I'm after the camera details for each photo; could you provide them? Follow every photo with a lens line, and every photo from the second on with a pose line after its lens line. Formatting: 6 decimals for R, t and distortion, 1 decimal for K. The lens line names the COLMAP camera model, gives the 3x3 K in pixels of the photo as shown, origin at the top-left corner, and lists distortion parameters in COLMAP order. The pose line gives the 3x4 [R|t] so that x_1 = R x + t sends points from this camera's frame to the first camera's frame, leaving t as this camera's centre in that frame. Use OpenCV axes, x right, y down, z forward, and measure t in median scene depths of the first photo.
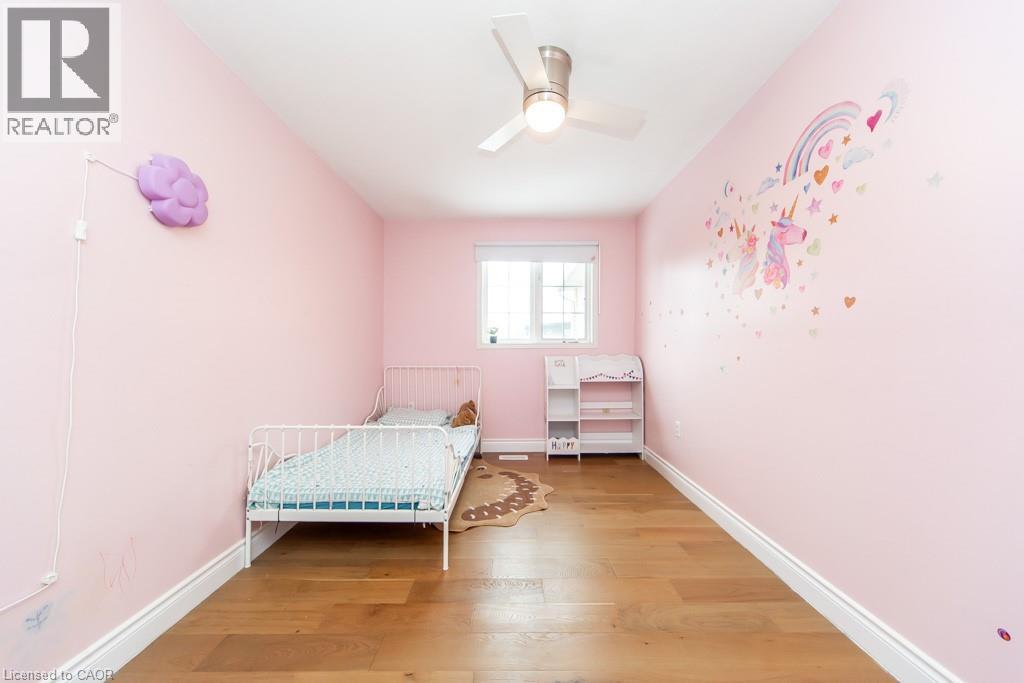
lens RADIAL K [[359.6, 0, 511.7], [0, 359.6, 348.1], [0, 0, 1]] dist [0.000061, 0.000140]
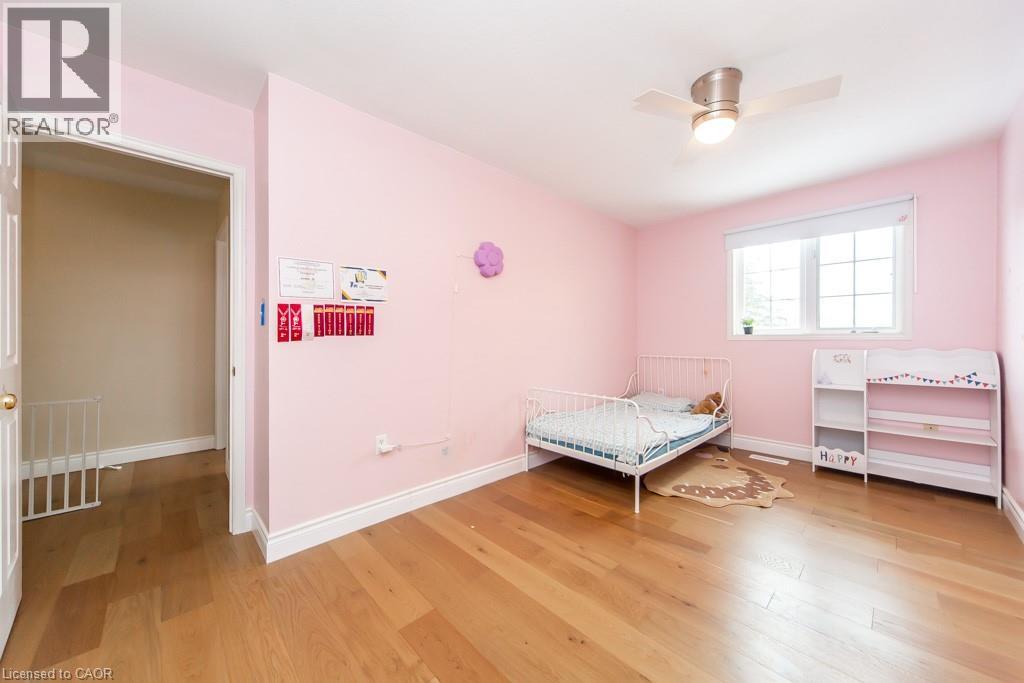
lens RADIAL K [[359.6, 0, 511.7], [0, 359.6, 348.1], [0, 0, 1]] dist [0.000061, 0.000140]
pose [[0.693924, 0.016836, -0.719852, 0.219675], [0.001238, 0.999697, 0.024574, -0.001967], [0.720047, -0.017943, 0.693693, -0.105701]]
